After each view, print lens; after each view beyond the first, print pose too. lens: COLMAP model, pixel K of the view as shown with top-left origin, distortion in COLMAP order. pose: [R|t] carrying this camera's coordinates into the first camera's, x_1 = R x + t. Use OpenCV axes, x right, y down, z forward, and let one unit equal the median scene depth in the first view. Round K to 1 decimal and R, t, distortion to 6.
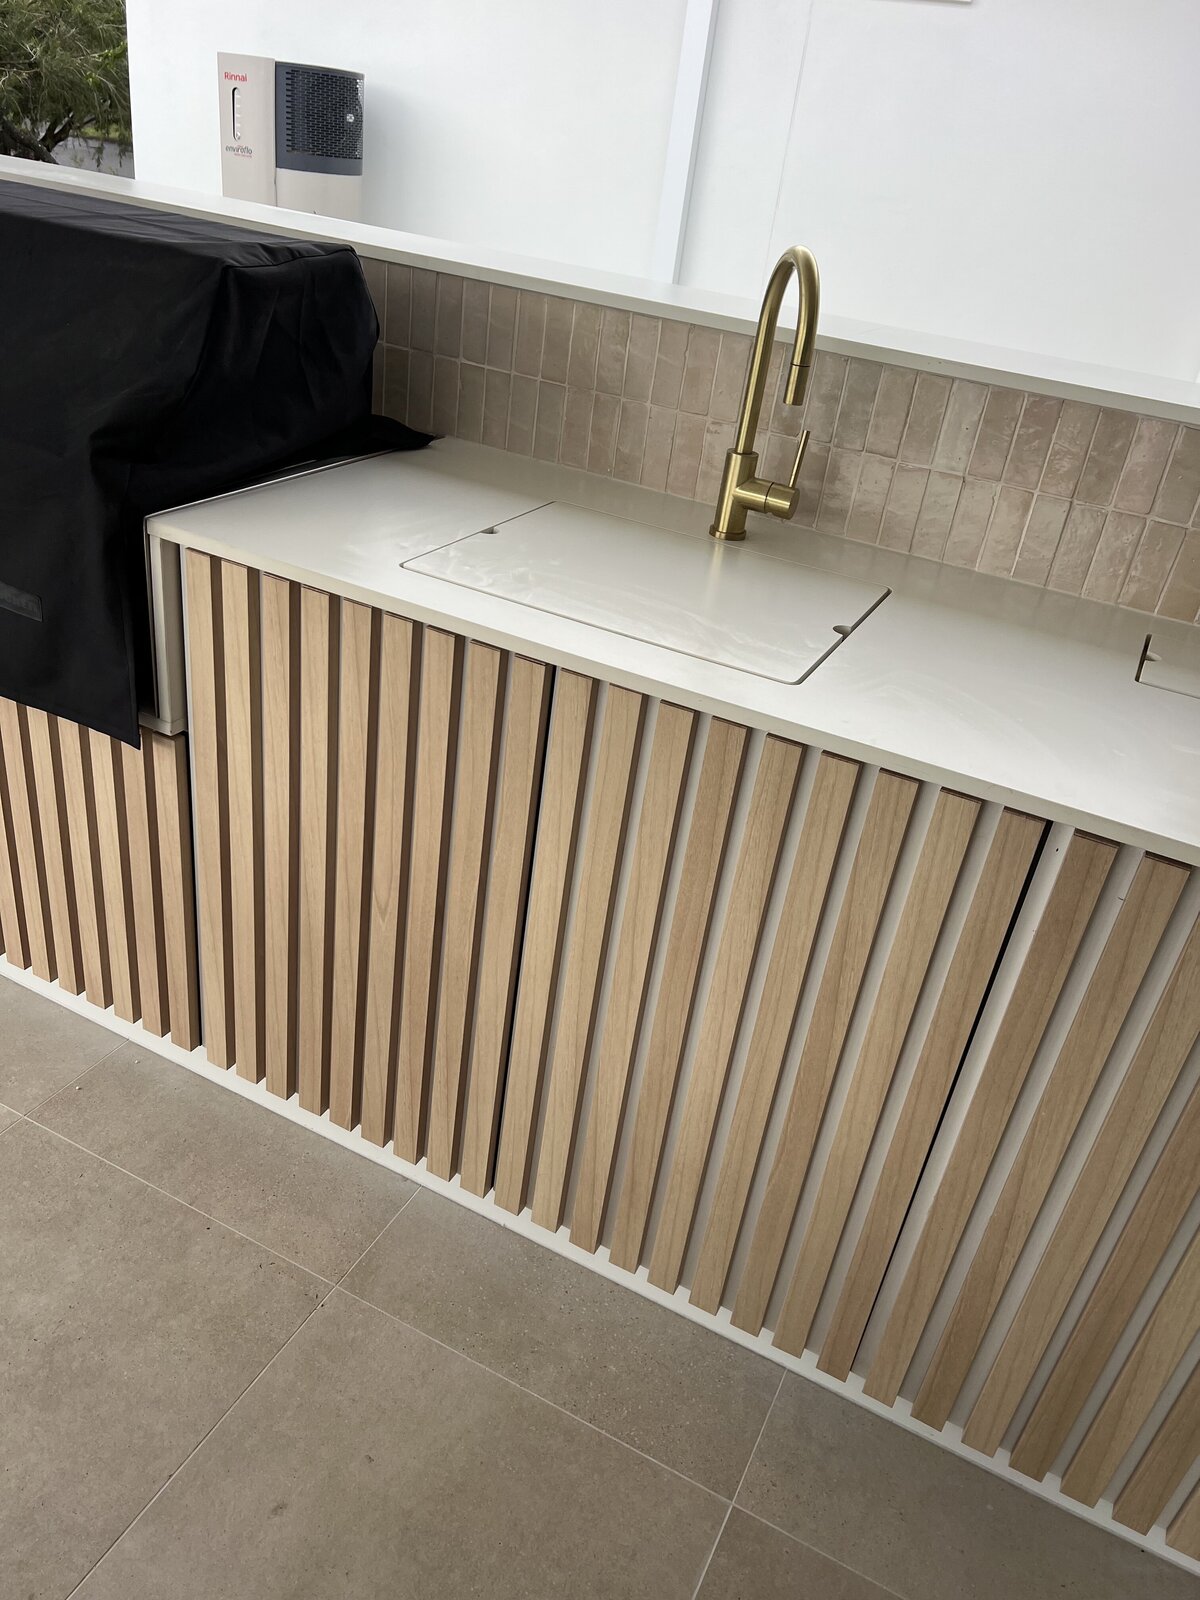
lens RADIAL K [[1207.9, 0, 598.5], [0, 1207.9, 801.4], [0, 0, 1]] dist [-0.002765, -0.003476]
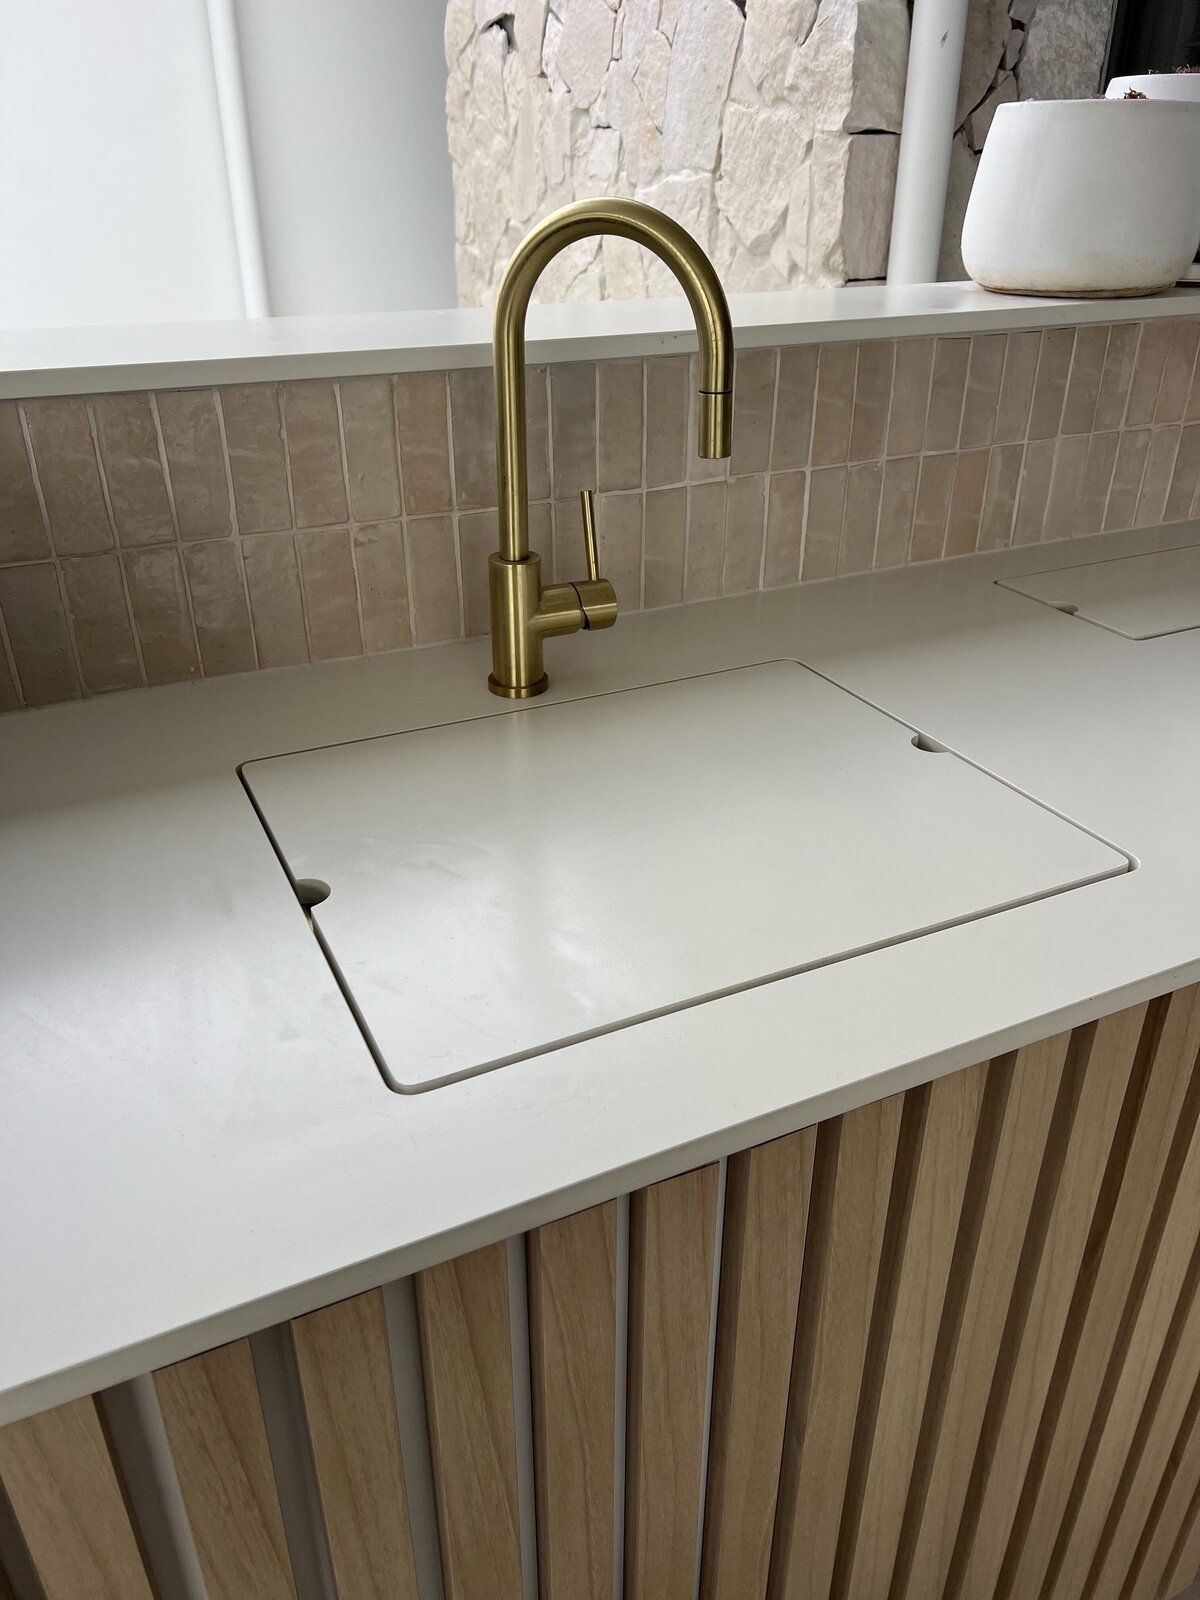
lens RADIAL K [[1207.9, 0, 600.0], [0, 1207.9, 800.3], [0, 0, 1]] dist [-0.002765, -0.003476]
pose [[0.617688, -0.473899, 0.627600, -0.286826], [0.451634, 0.867082, 0.210230, -0.286137], [-0.643808, 0.153589, 0.749614, 0.528707]]
